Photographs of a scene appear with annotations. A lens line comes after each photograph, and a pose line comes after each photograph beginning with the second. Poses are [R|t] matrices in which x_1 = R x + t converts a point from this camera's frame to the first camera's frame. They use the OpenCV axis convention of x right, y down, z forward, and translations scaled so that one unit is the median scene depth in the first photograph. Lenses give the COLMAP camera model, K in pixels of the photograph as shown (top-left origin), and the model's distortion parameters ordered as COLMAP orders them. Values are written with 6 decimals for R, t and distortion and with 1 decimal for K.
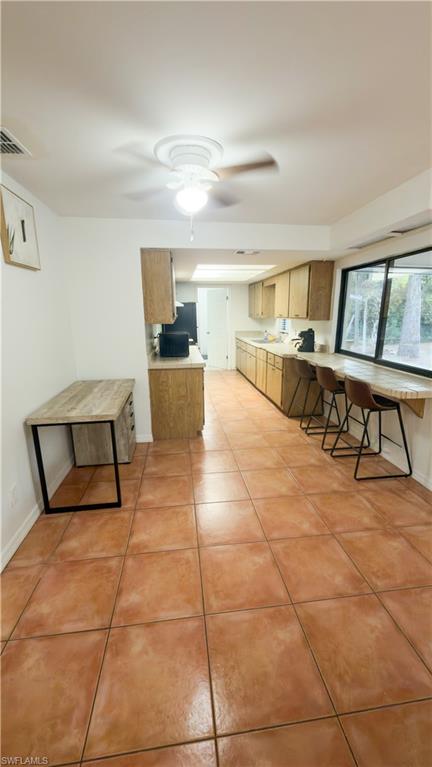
lens RADIAL K [[304.5, 0, 216.7], [0, 304.5, 387.9], [0, 0, 1]] dist [-0.006165, 0.000352]
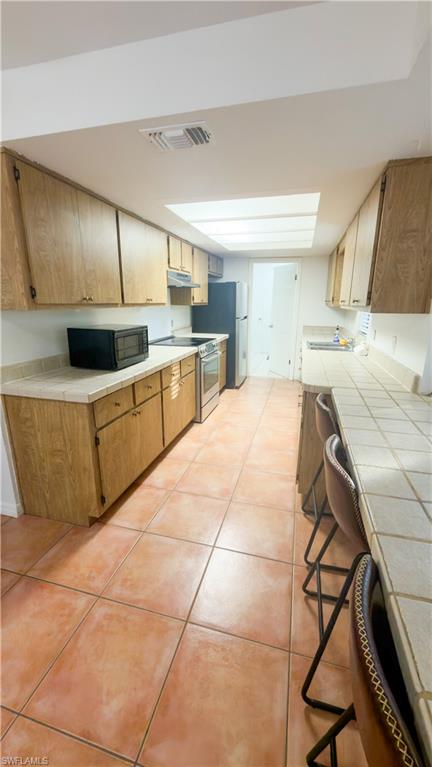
lens RADIAL K [[304.5, 0, 217.2], [0, 304.5, 384.7], [0, 0, 1]] dist [-0.006165, 0.000352]
pose [[0.927106, 0.113170, -0.357305, 0.252160], [-0.104703, 0.993573, 0.043022, -0.109162], [0.359877, -0.002475, 0.932996, 0.491296]]
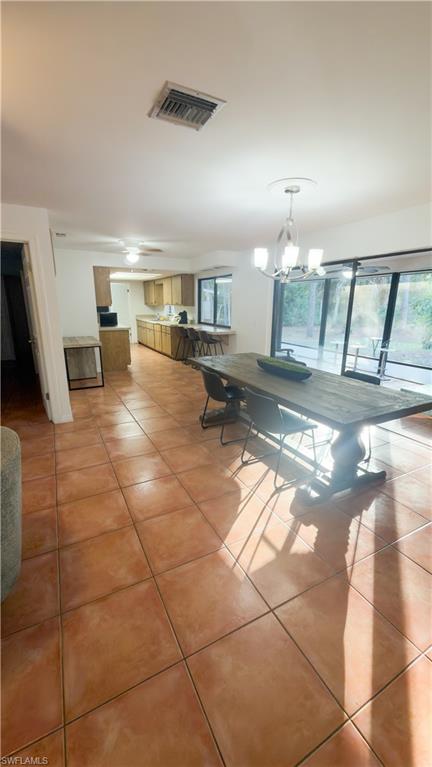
lens RADIAL K [[304.5, 0, 222.4], [0, 304.5, 383.3], [0, 0, 1]] dist [-0.006165, 0.000352]
pose [[0.930210, -0.073634, 0.359566, -0.163839], [0.068334, 0.997285, 0.027448, 0.200756], [-0.360611, -0.000962, 0.932716, -0.766516]]
